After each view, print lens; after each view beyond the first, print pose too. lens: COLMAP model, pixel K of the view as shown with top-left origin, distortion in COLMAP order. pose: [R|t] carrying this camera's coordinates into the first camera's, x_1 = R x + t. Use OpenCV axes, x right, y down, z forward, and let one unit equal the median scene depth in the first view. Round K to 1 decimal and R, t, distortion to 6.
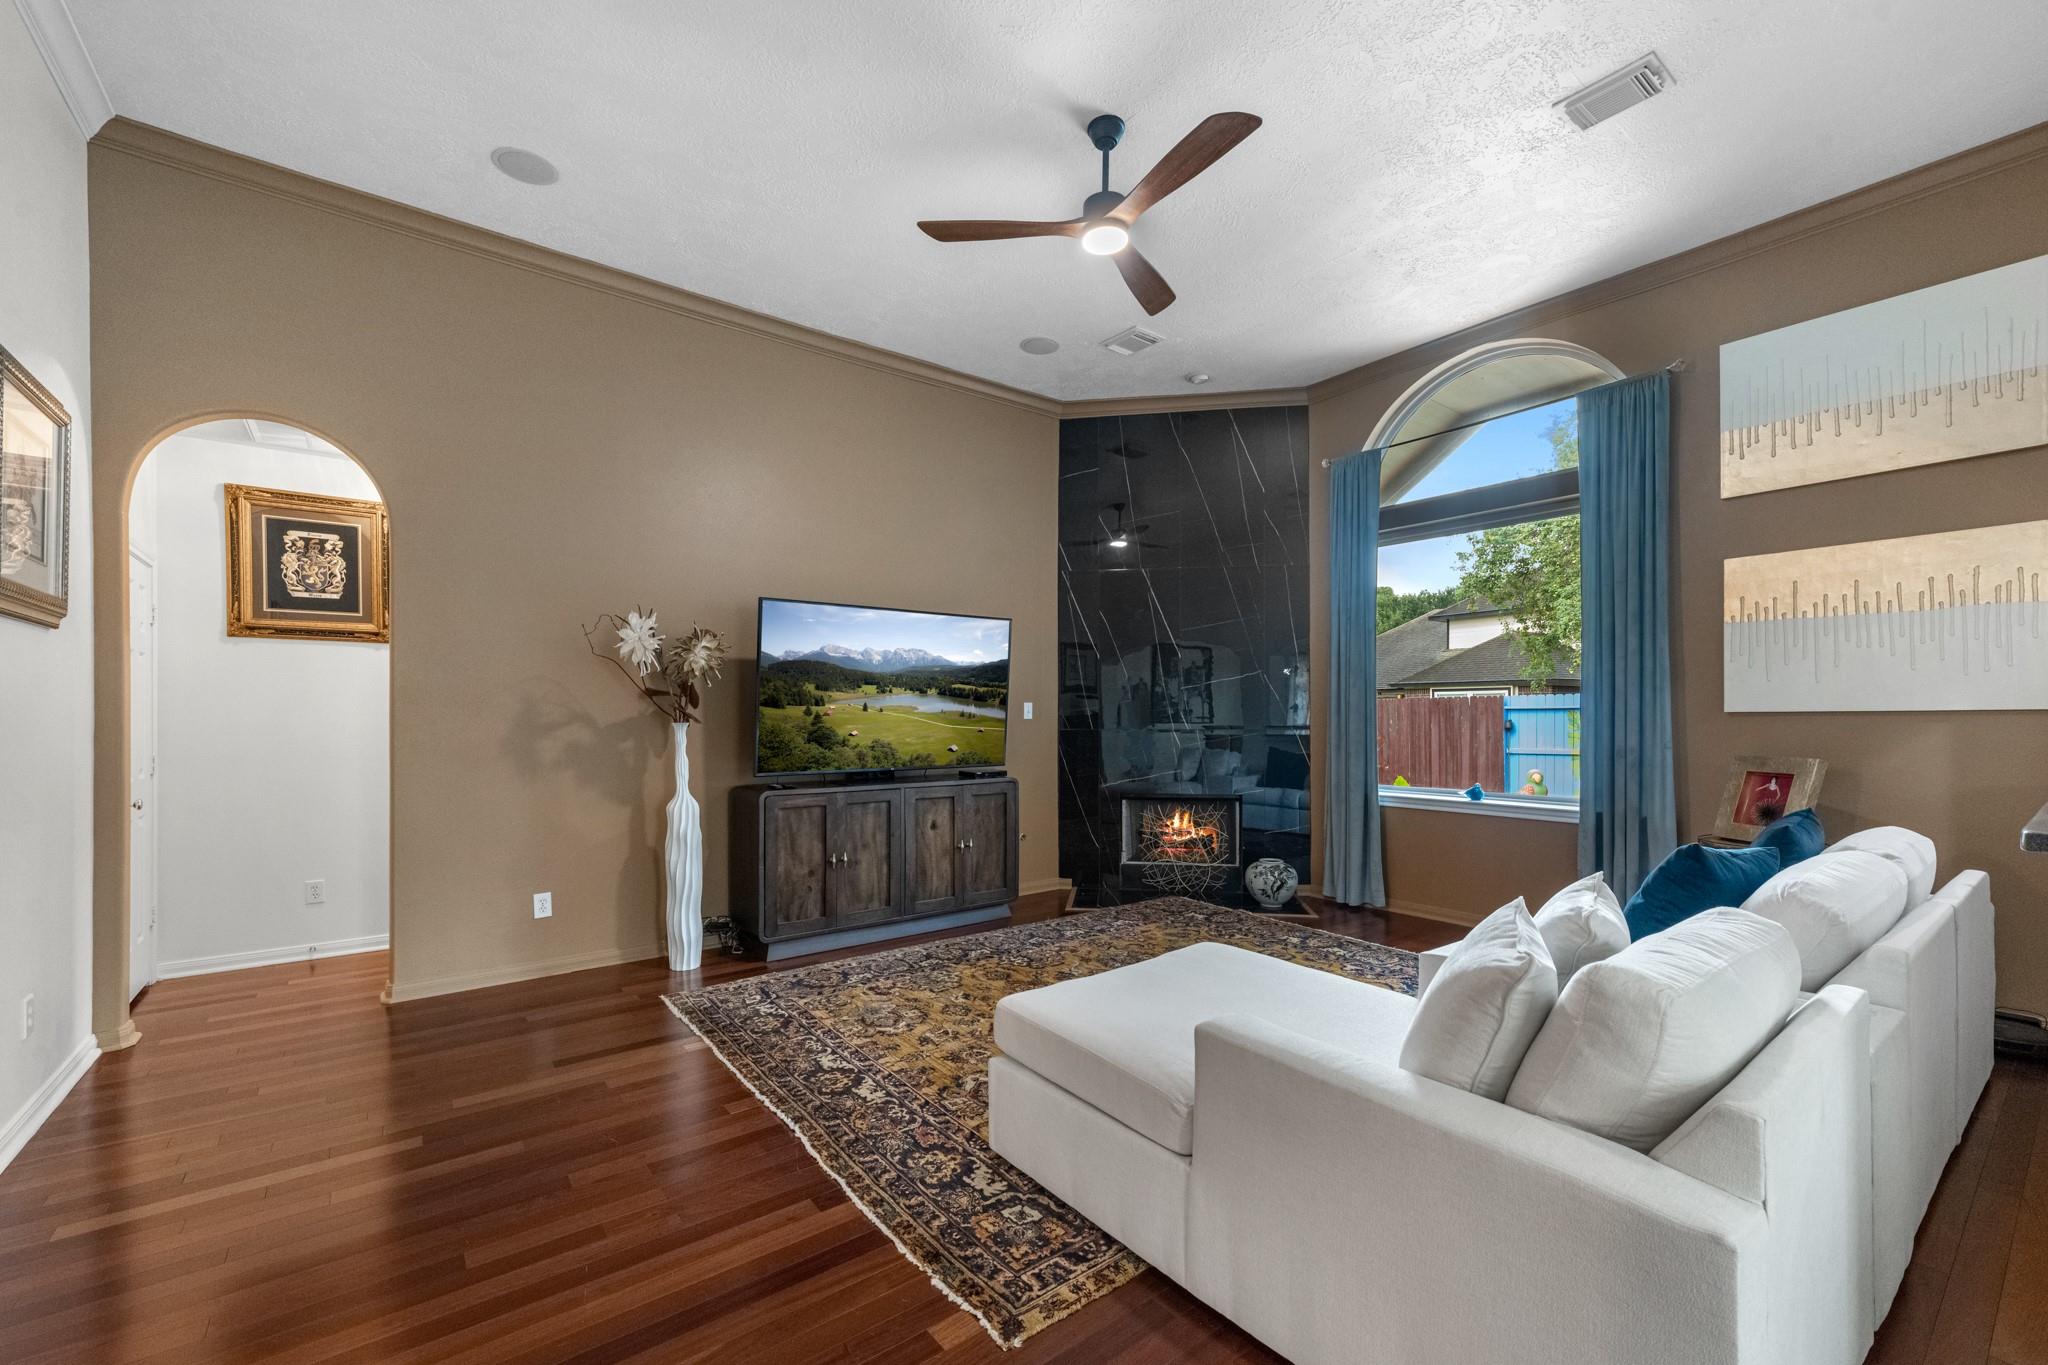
lens RADIAL K [[832.2, 0, 1015.6], [0, 832.2, 695.4], [0, 0, 1]] dist [0.007065, -0.000371]
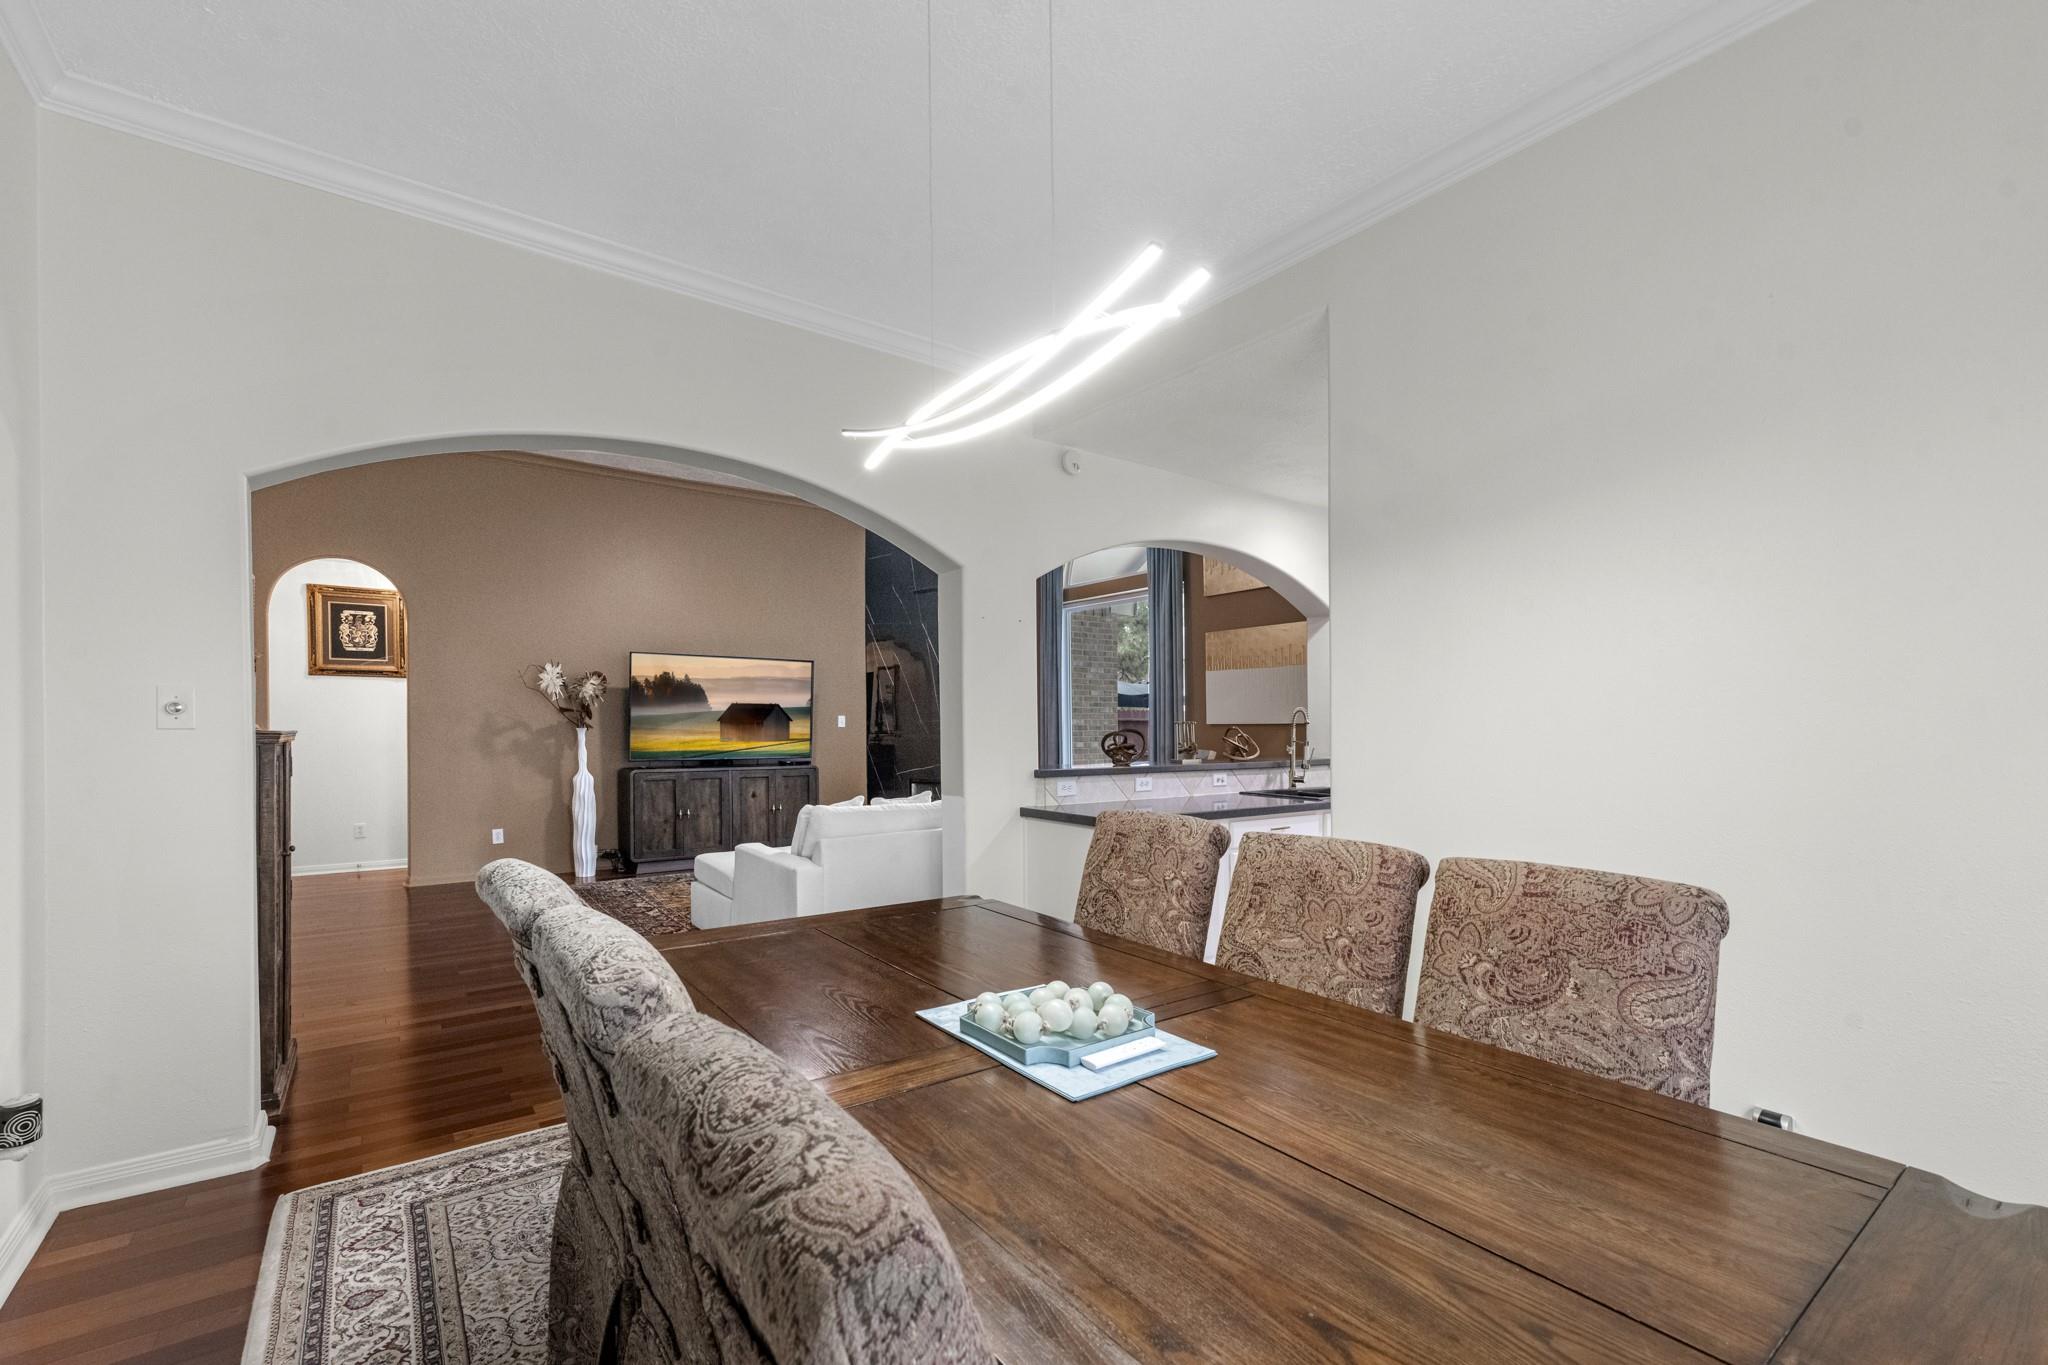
lens RADIAL K [[853.0, 0, 1018.7], [0, 853.0, 717.0], [0, 0, 1]] dist [0.012695, -0.000084]
pose [[0.999963, 0.004348, -0.007360, 0.468796], [-0.004242, 0.999889, 0.014303, -0.016505], [0.007421, -0.014271, 0.999871, -0.678614]]
